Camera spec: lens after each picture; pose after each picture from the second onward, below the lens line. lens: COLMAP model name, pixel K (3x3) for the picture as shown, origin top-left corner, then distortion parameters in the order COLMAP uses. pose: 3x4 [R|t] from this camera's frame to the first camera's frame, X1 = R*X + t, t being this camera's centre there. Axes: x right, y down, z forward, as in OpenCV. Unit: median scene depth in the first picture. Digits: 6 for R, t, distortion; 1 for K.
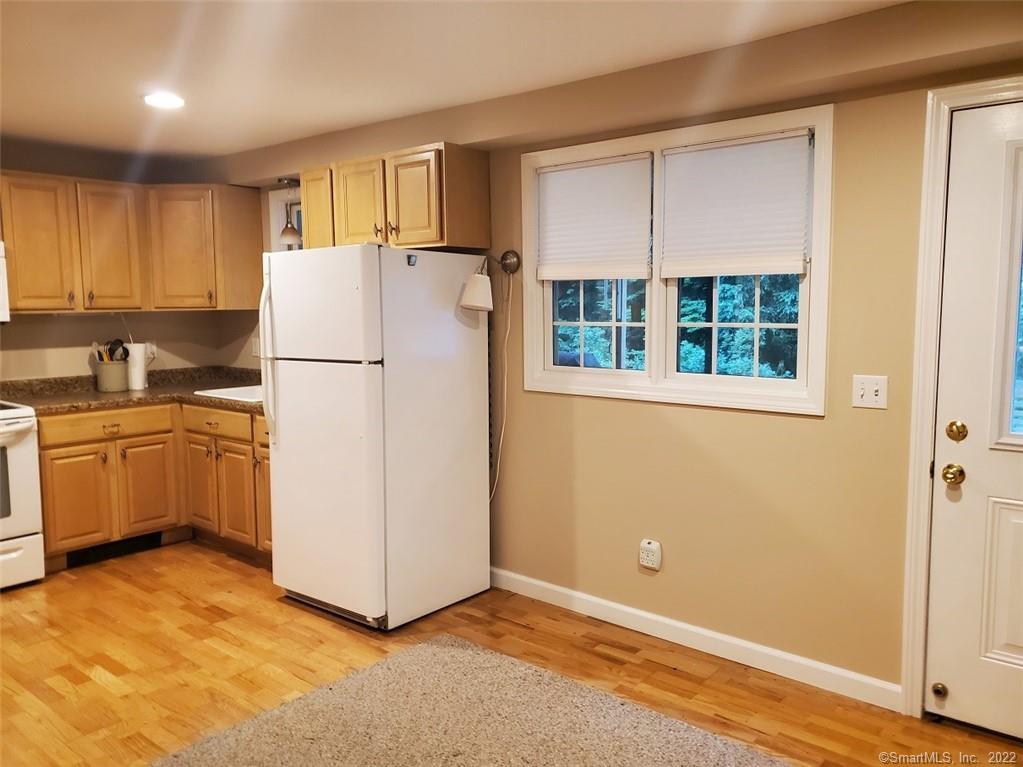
lens RADIAL K [[808.1, 0, 505.0], [0, 808.1, 386.4], [0, 0, 1]] dist [-0.013883, -0.006495]
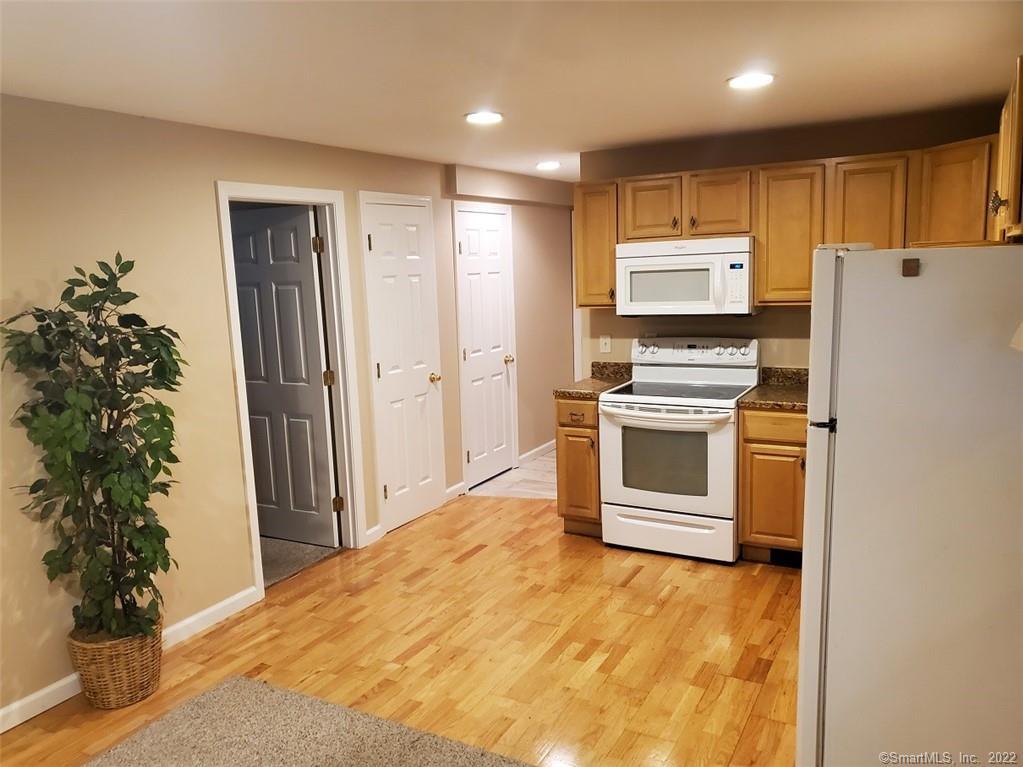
lens RADIAL K [[808.1, 0, 505.0], [0, 808.1, 379.0], [0, 0, 1]] dist [-0.013883, -0.006495]
pose [[0.178579, 0.138015, -0.974198, 0.373556], [-0.069995, 0.989387, 0.127336, -0.113861], [0.981433, 0.045450, 0.186344, 0.524735]]
